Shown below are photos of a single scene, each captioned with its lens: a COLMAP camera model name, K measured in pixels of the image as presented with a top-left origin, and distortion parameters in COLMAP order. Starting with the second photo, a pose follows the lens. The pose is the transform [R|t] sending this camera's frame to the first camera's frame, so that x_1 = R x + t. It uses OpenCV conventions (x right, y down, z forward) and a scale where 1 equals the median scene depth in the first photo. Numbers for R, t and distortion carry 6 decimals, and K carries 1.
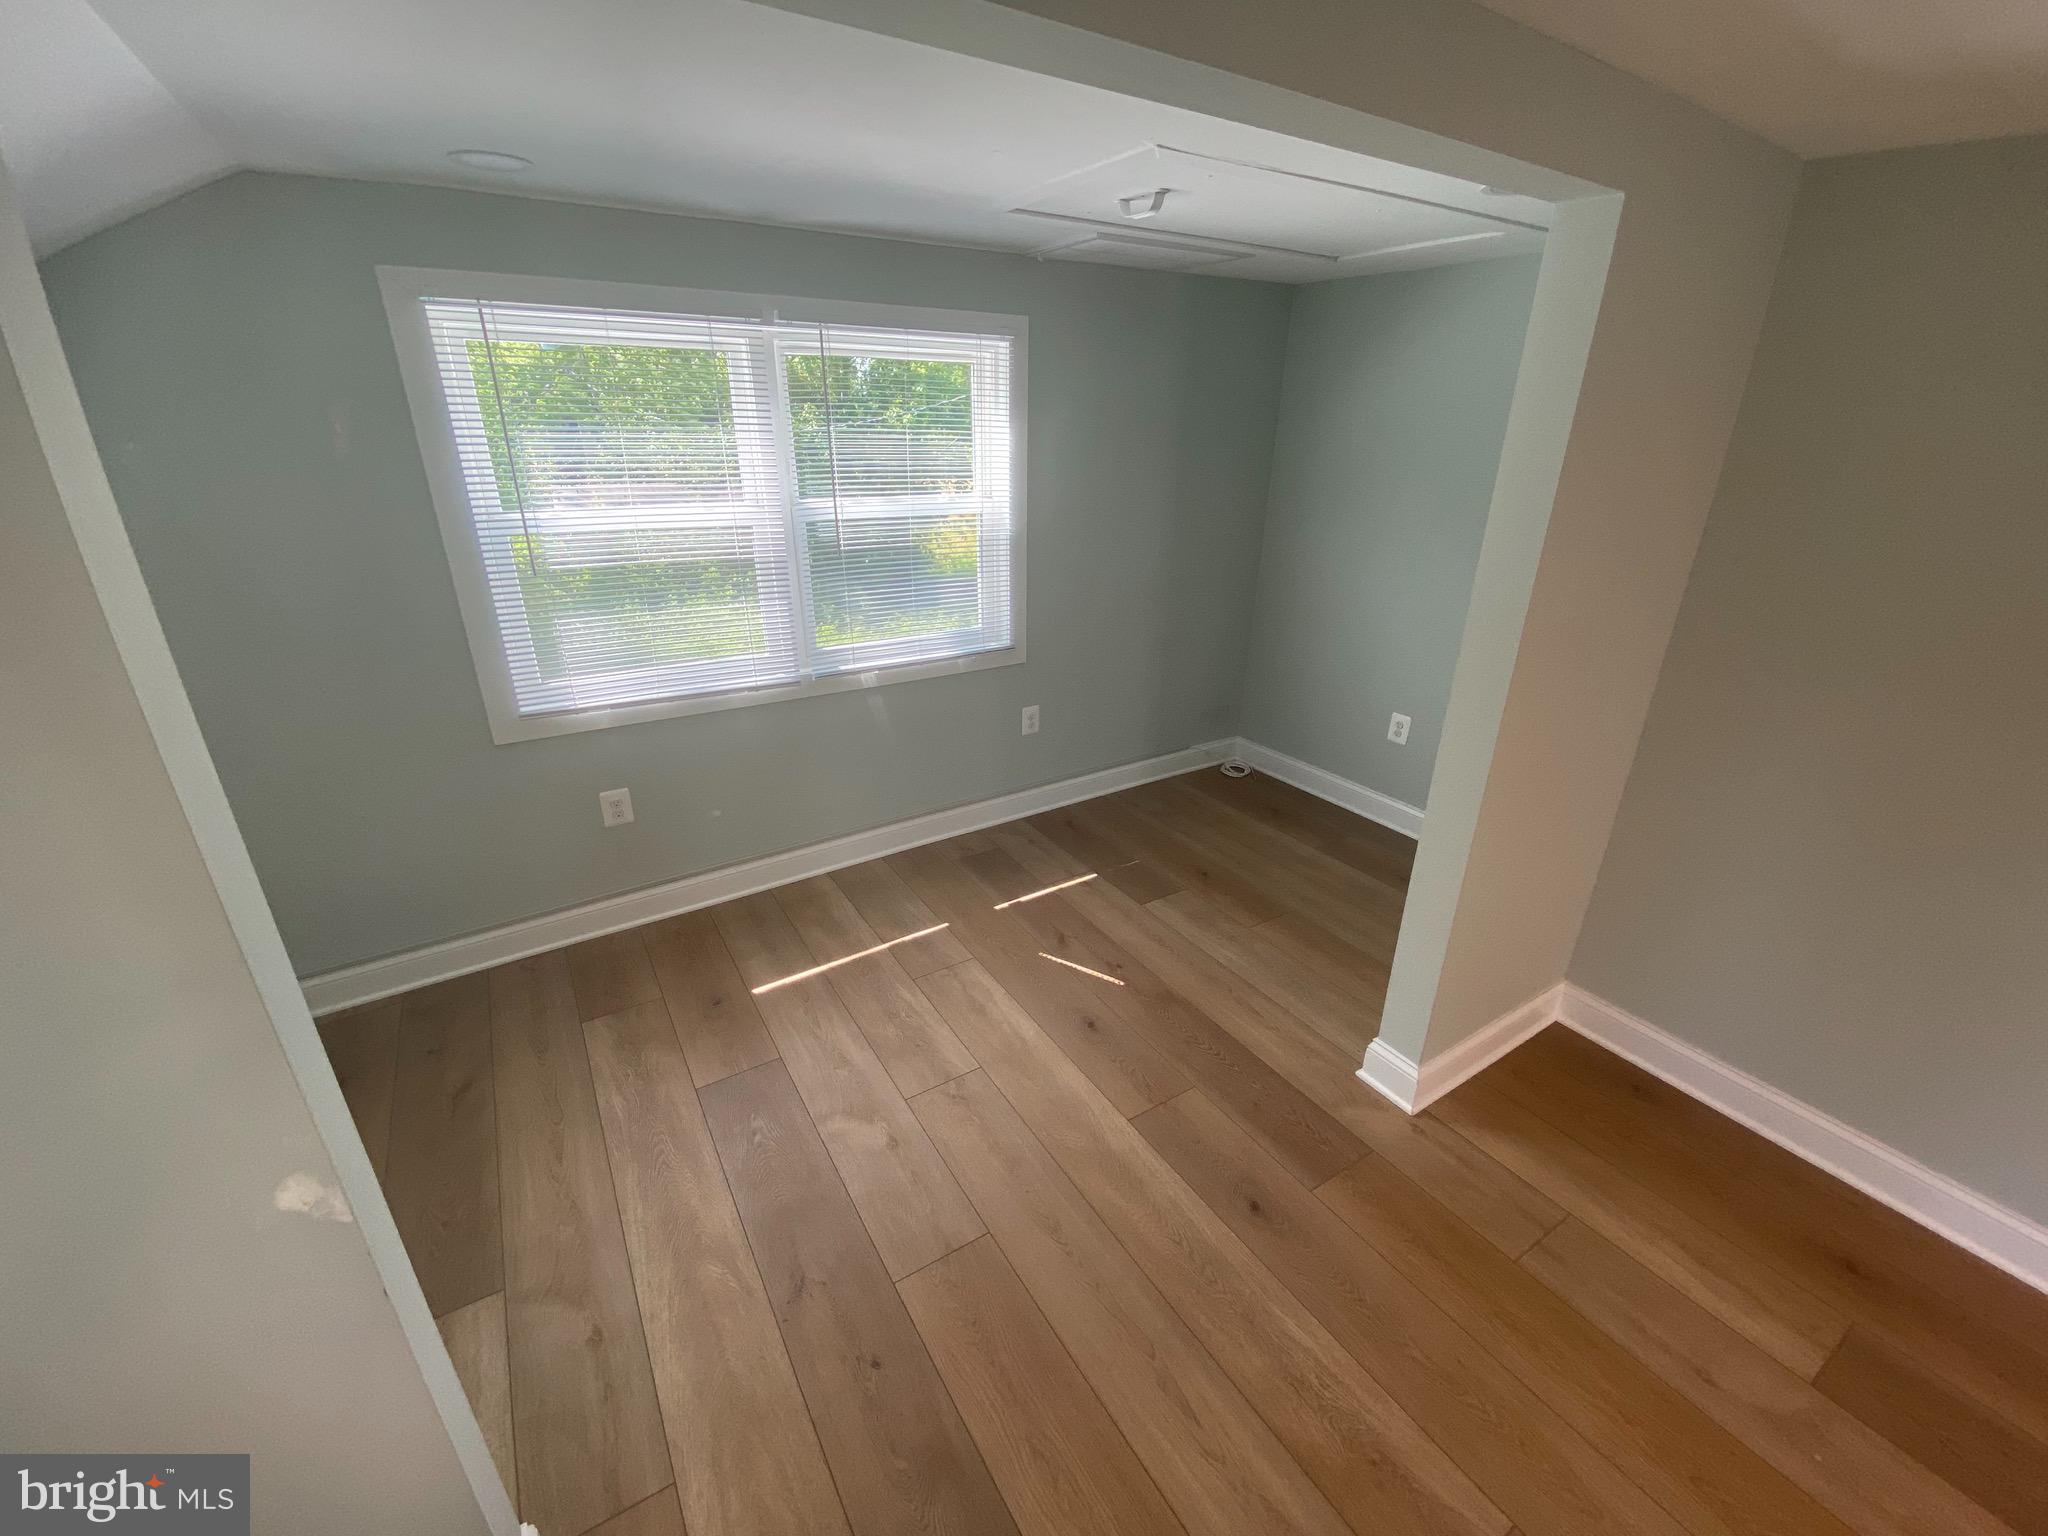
lens RADIAL K [[827.5, 0, 1016.4], [0, 827.5, 758.0], [0, 0, 1]] dist [0.040331, -0.032999]
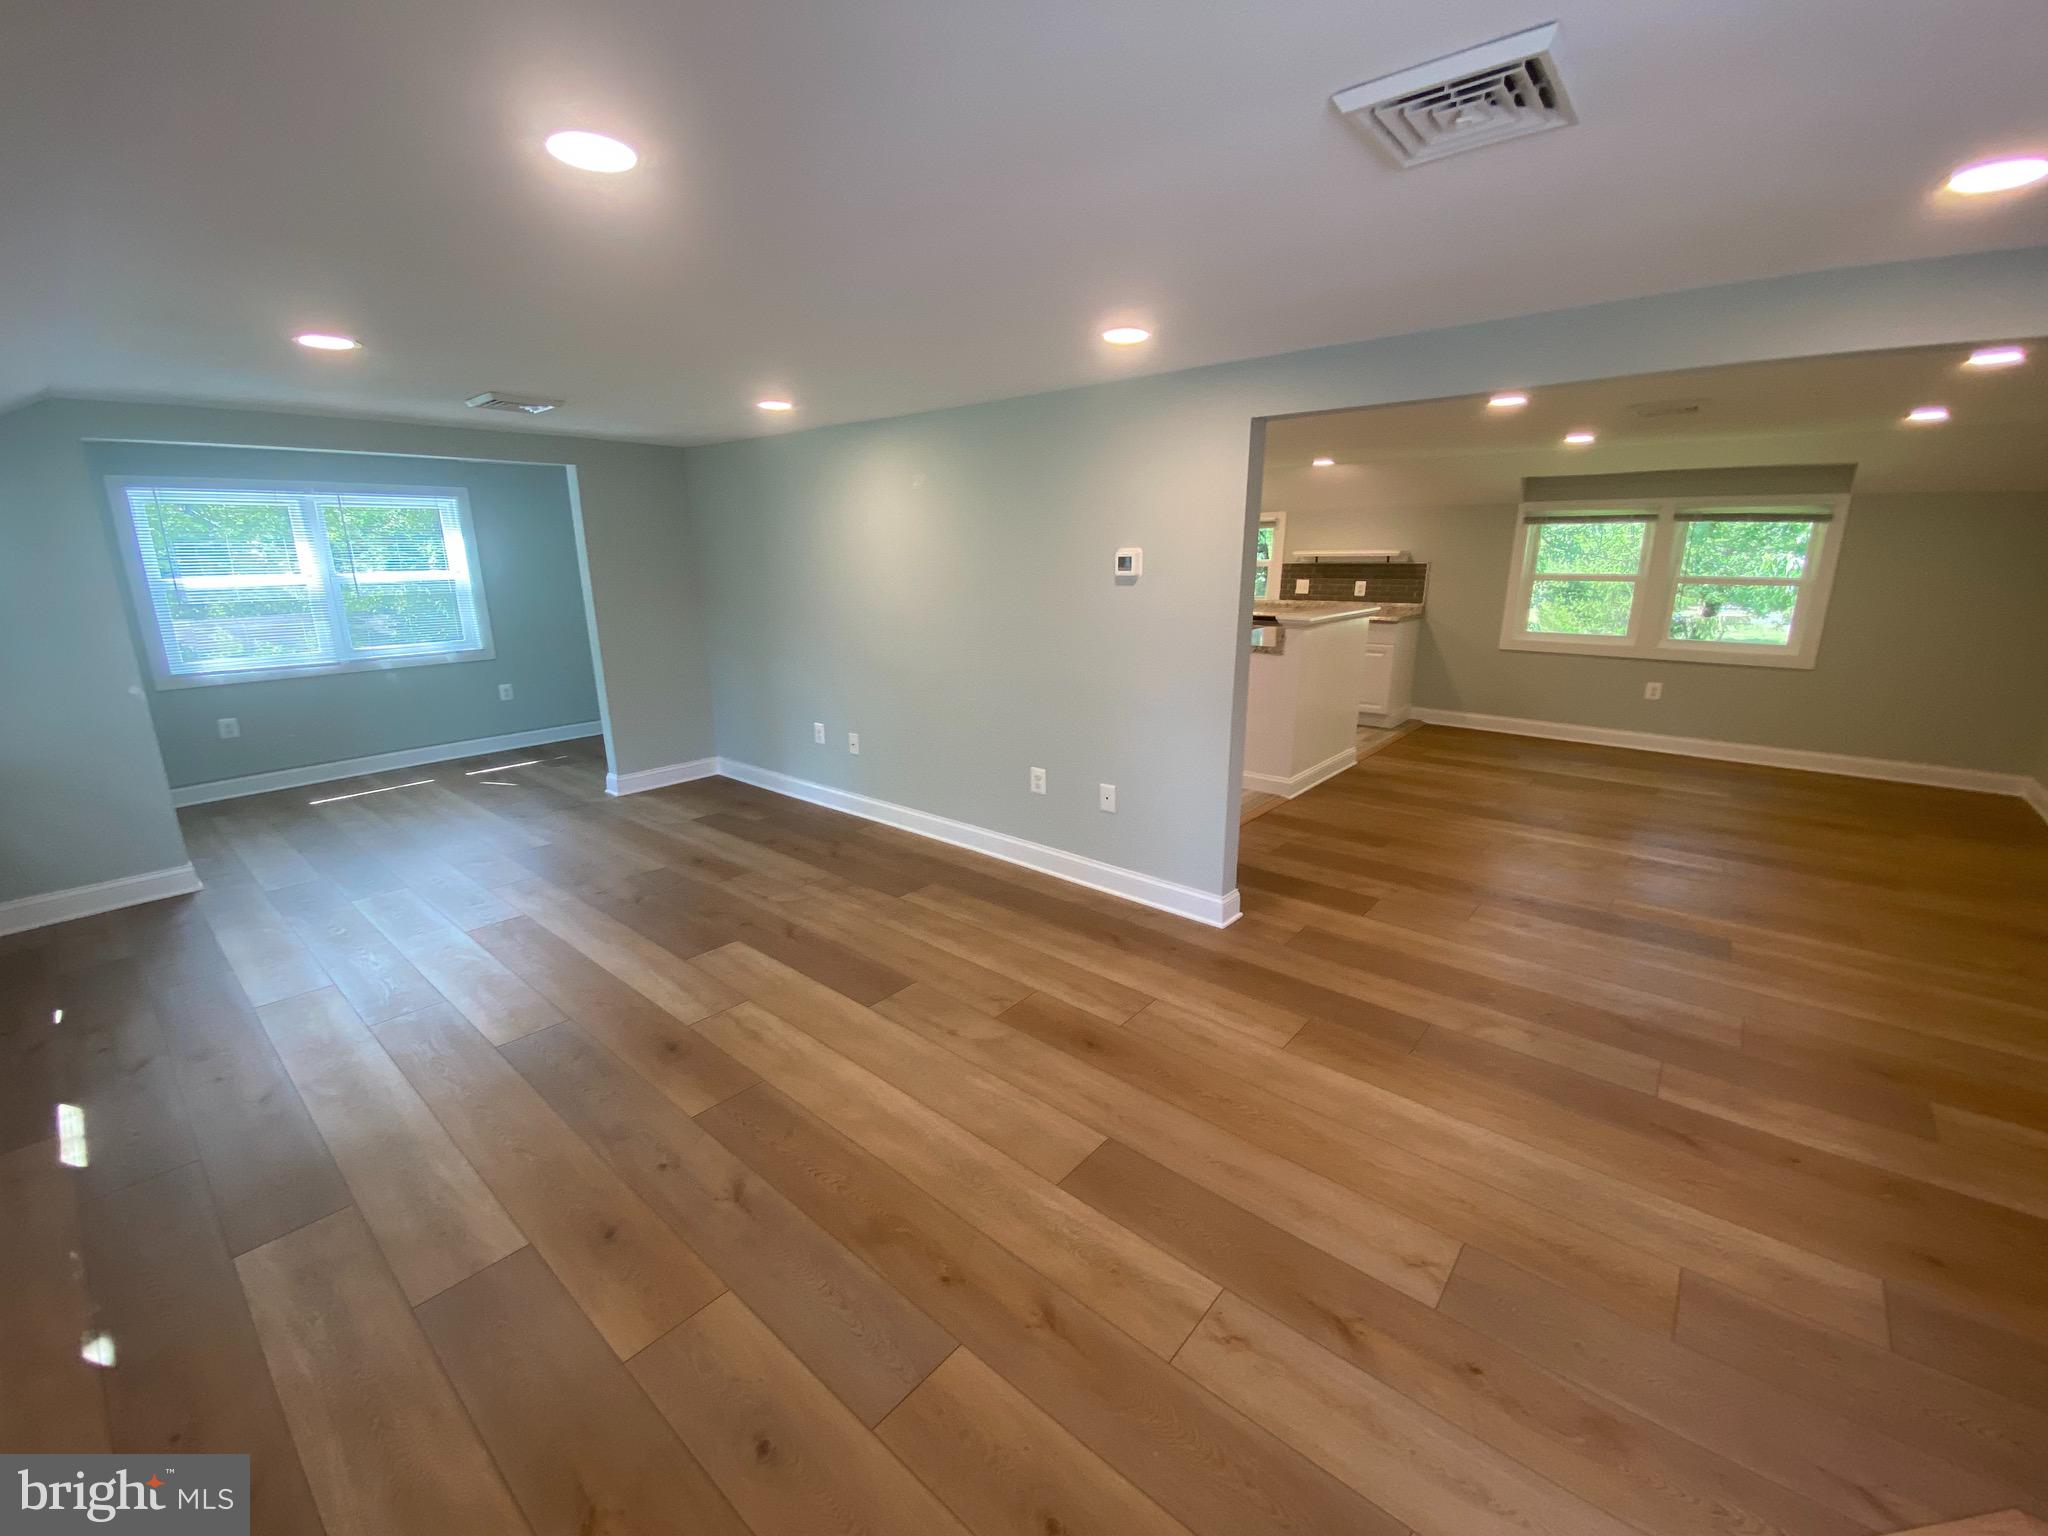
lens RADIAL K [[827.5, 0, 1016.4], [0, 827.5, 758.0], [0, 0, 1]] dist [0.040331, -0.032999]
pose [[0.948674, -0.085331, 0.304526, 0.621459], [0.123002, 0.986652, -0.106712, 0.527231], [-0.291356, 0.138692, 0.946507, -1.282250]]
